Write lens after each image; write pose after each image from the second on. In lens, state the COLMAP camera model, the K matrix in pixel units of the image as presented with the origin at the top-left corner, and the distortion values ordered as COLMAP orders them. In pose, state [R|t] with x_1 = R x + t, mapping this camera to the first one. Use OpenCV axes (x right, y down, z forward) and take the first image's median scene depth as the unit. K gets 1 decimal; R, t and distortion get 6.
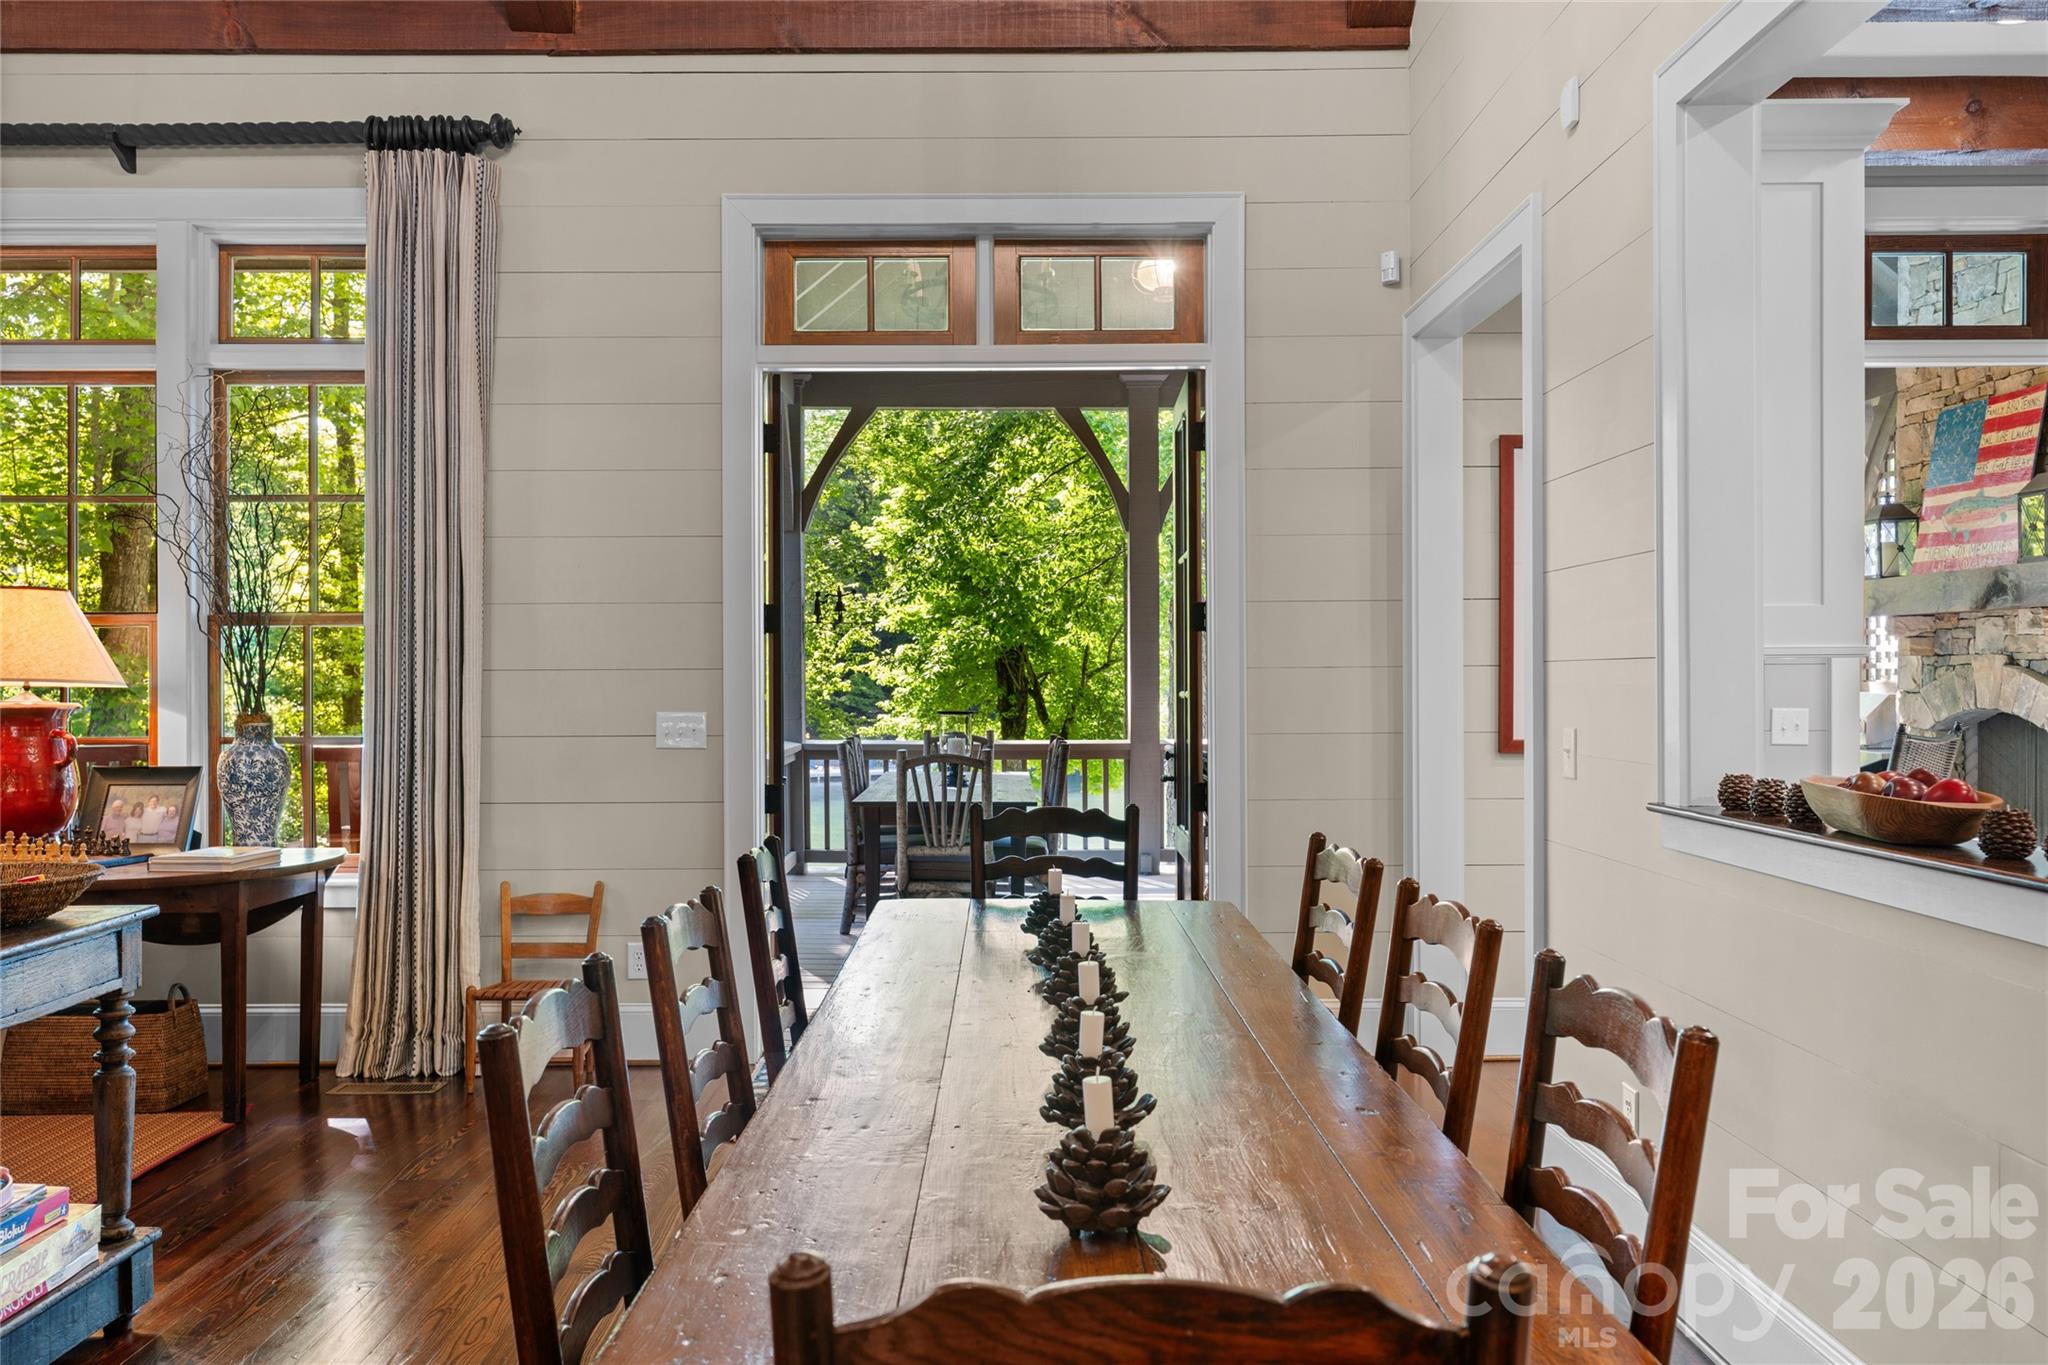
lens RADIAL K [[1599.9, 0, 986.7], [0, 1599.9, 684.5], [0, 0, 1]] dist [-0.001348, -0.008447]
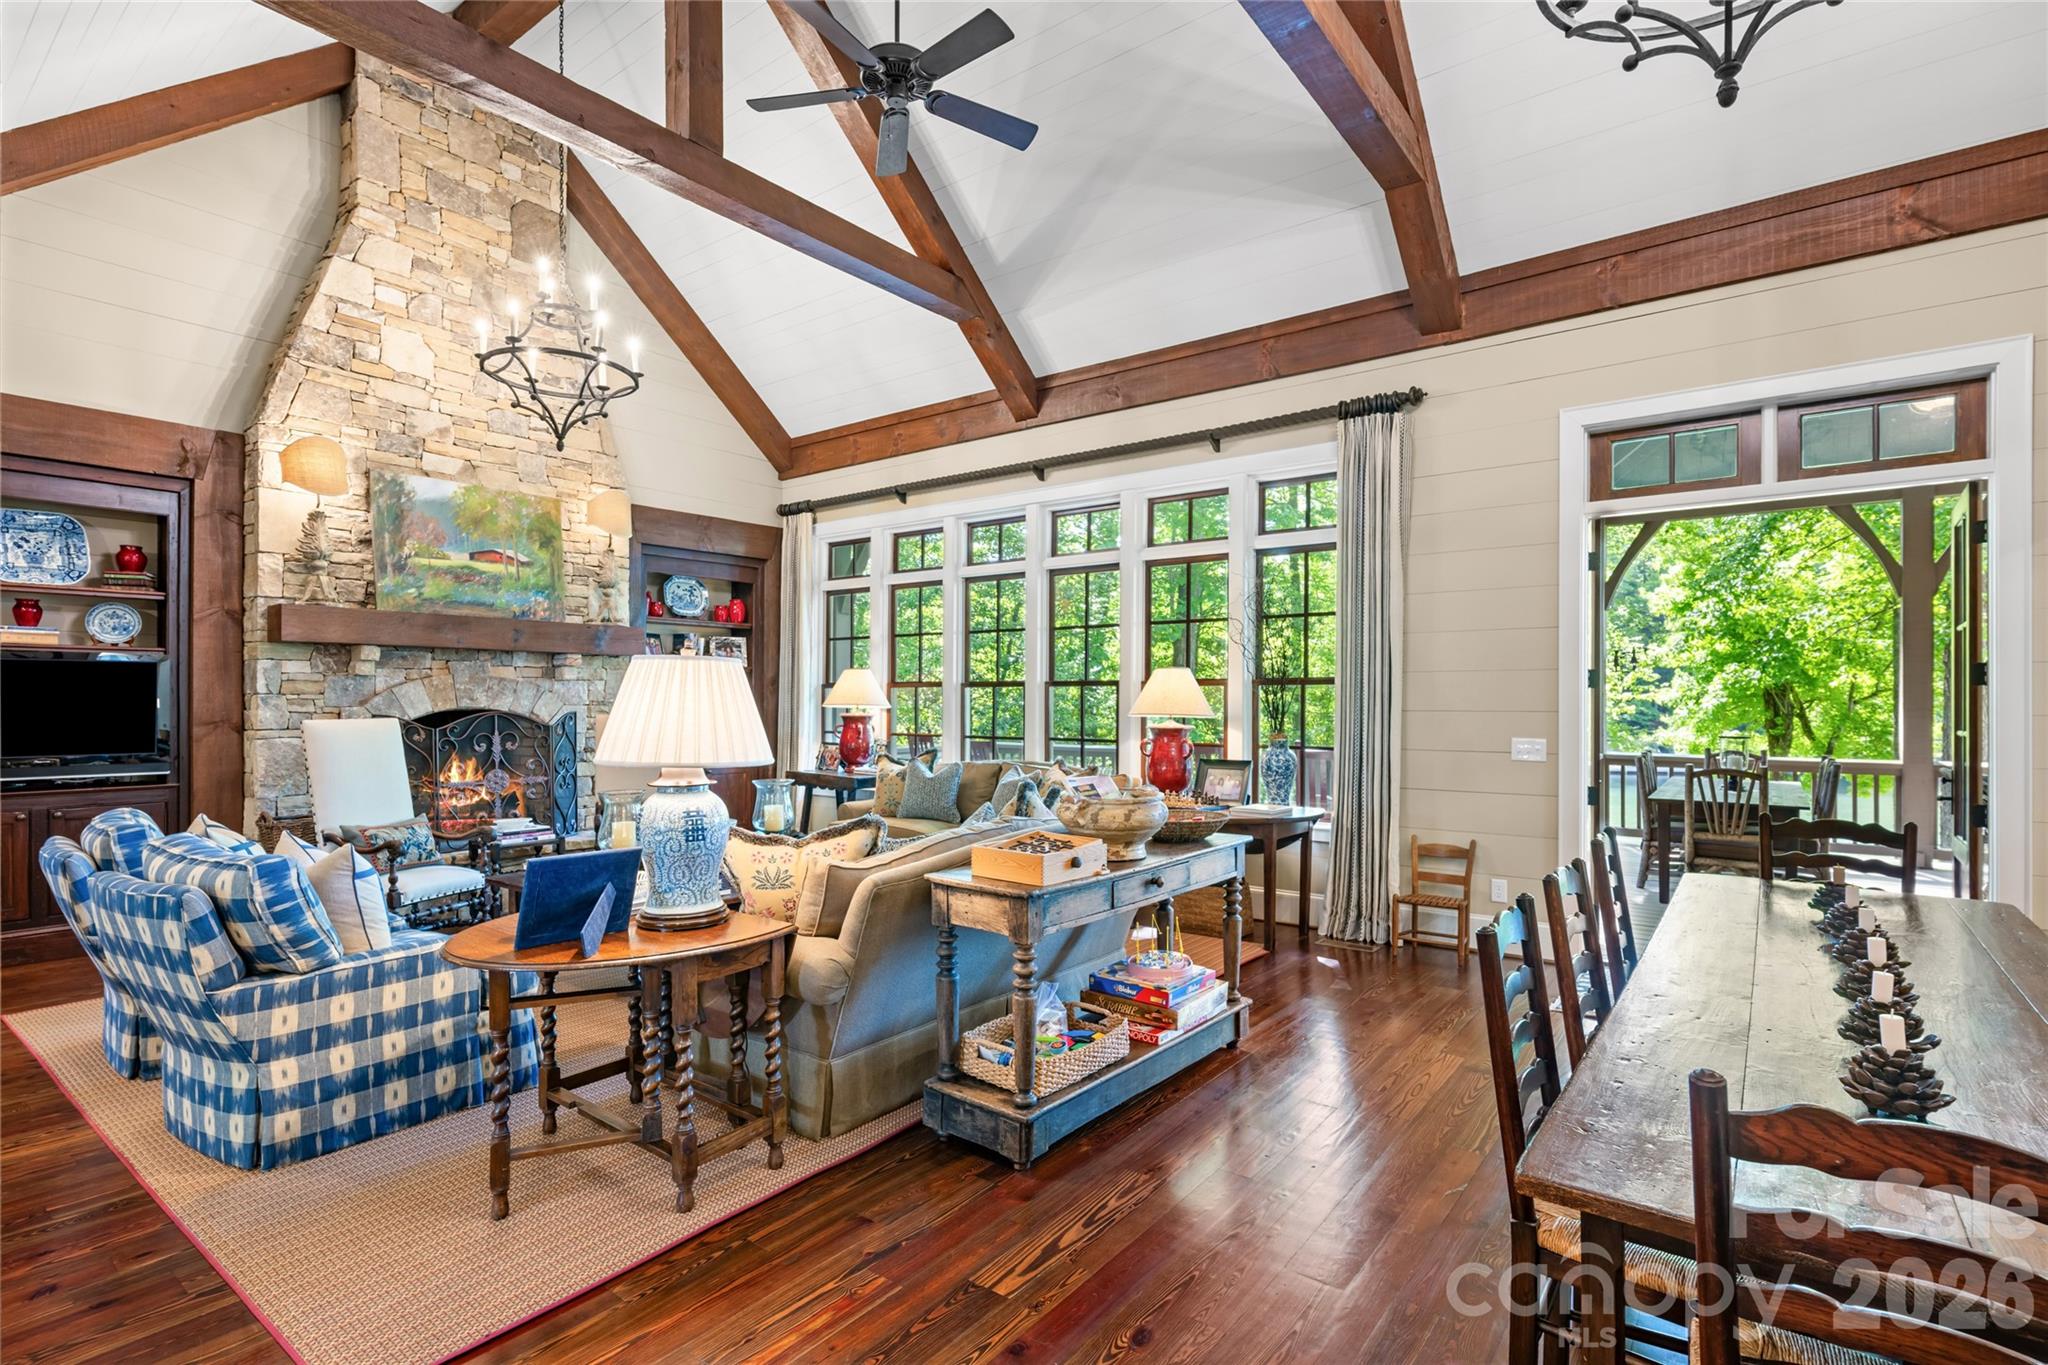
lens RADIAL K [[976.0, 0, 1024.7], [0, 976.0, 698.0], [0, 0, 1]] dist [-0.002672, 0.002791]
pose [[0.801451, 0.006192, -0.598029, -0.013307], [-0.009255, 0.999955, -0.002051, -0.017692], [0.597989, 0.007179, 0.801472, -0.087995]]
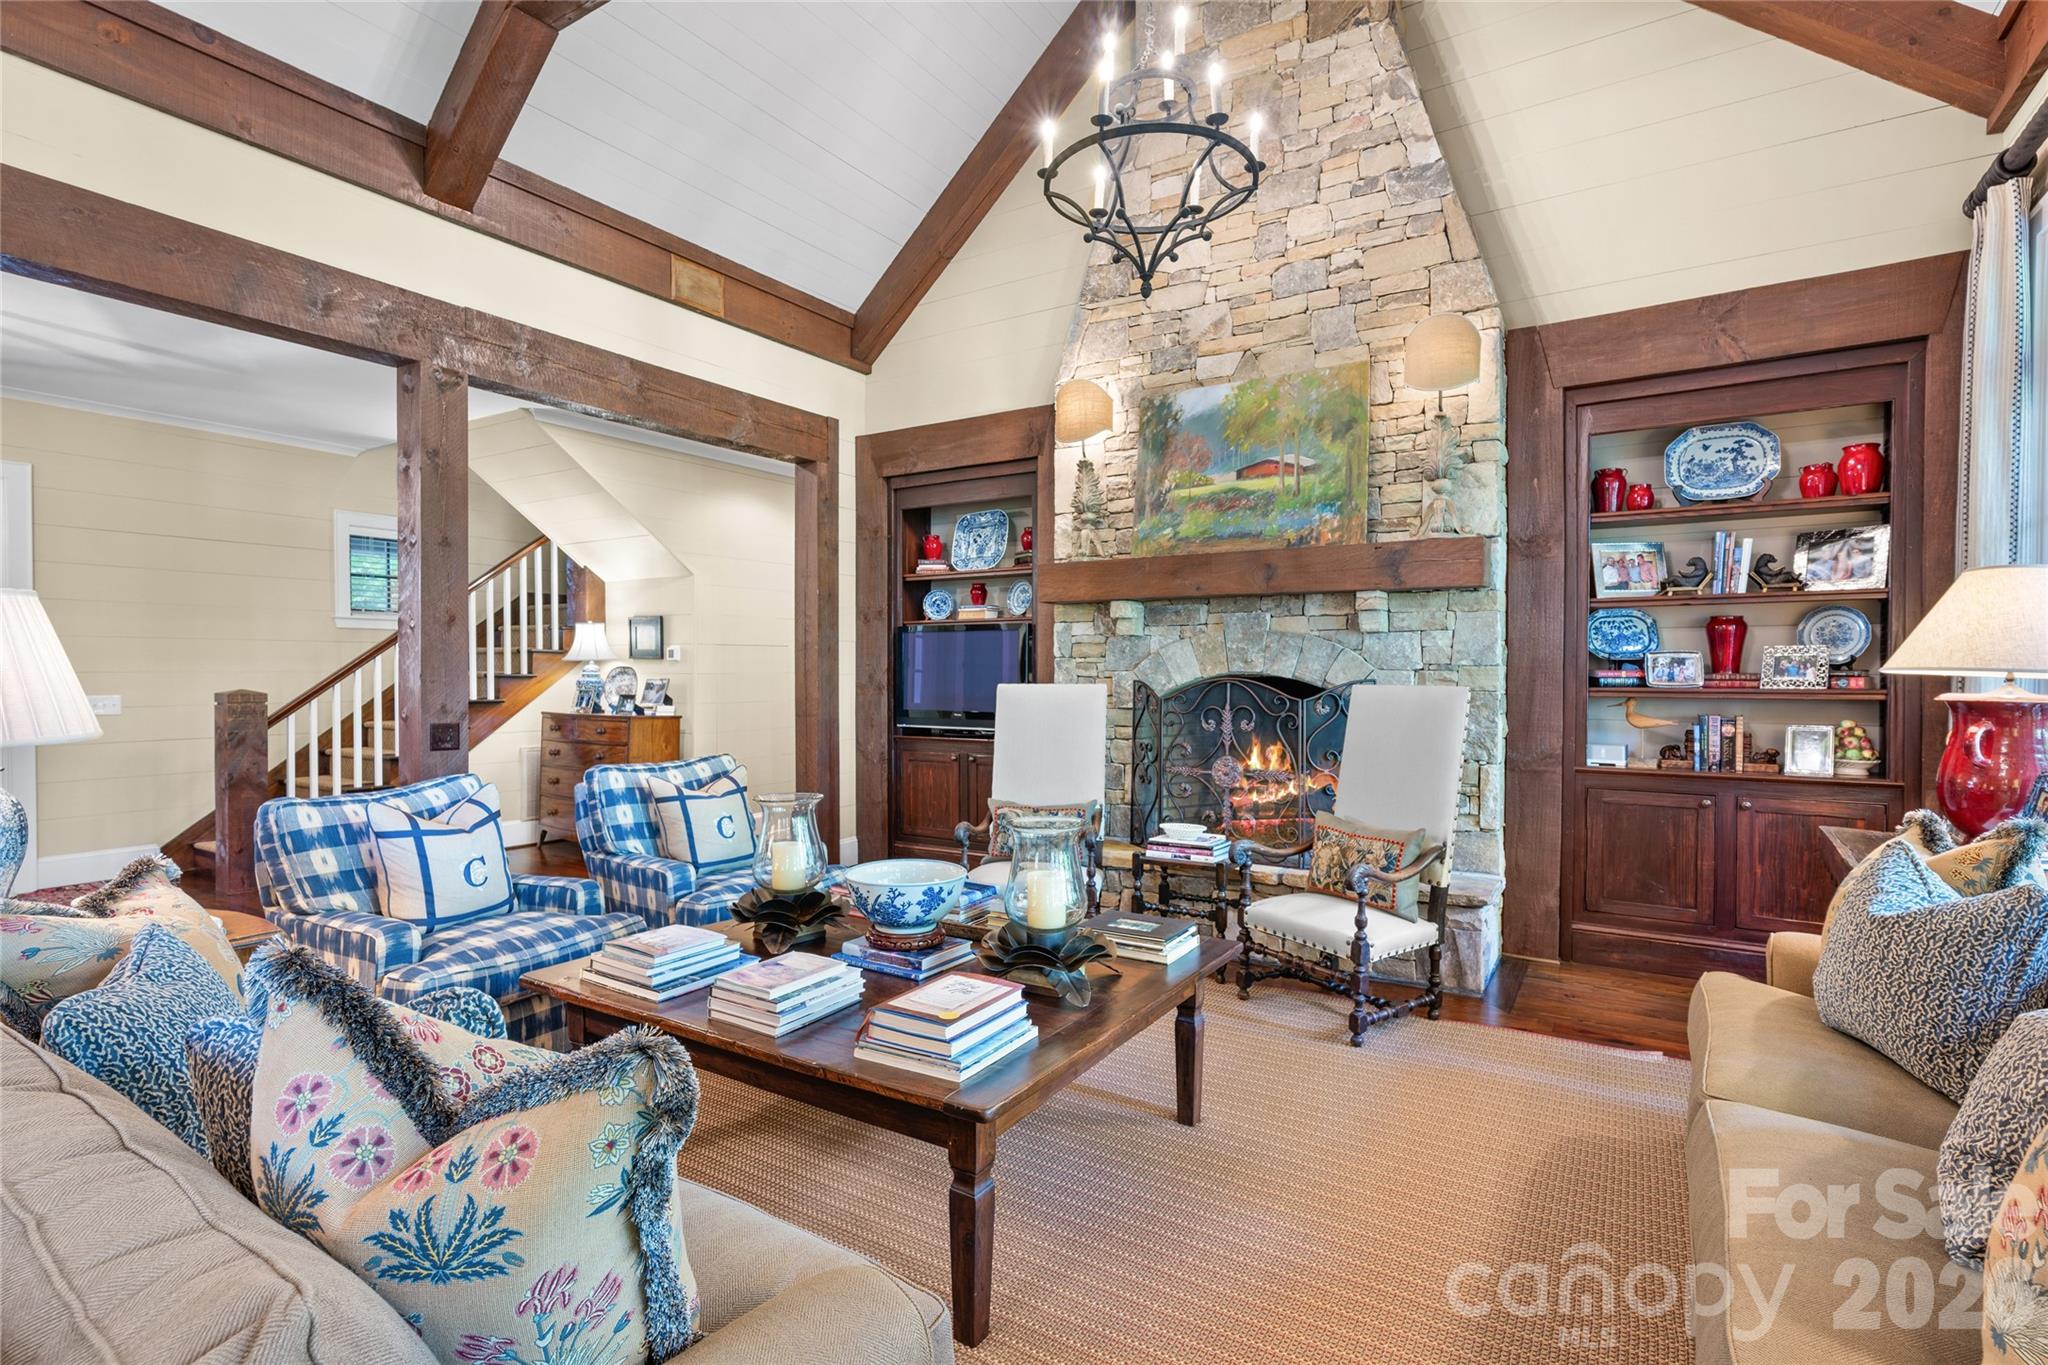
lens RADIAL K [[976.0, 0, 1011.2], [0, 976.0, 672.2], [0, 0, 1]] dist [-0.002672, 0.002791]
pose [[-0.521786, 0.009092, -0.853028, -0.389238], [-0.001244, 0.999934, 0.011419, -0.012489], [0.853075, 0.007019, -0.521741, 0.776360]]
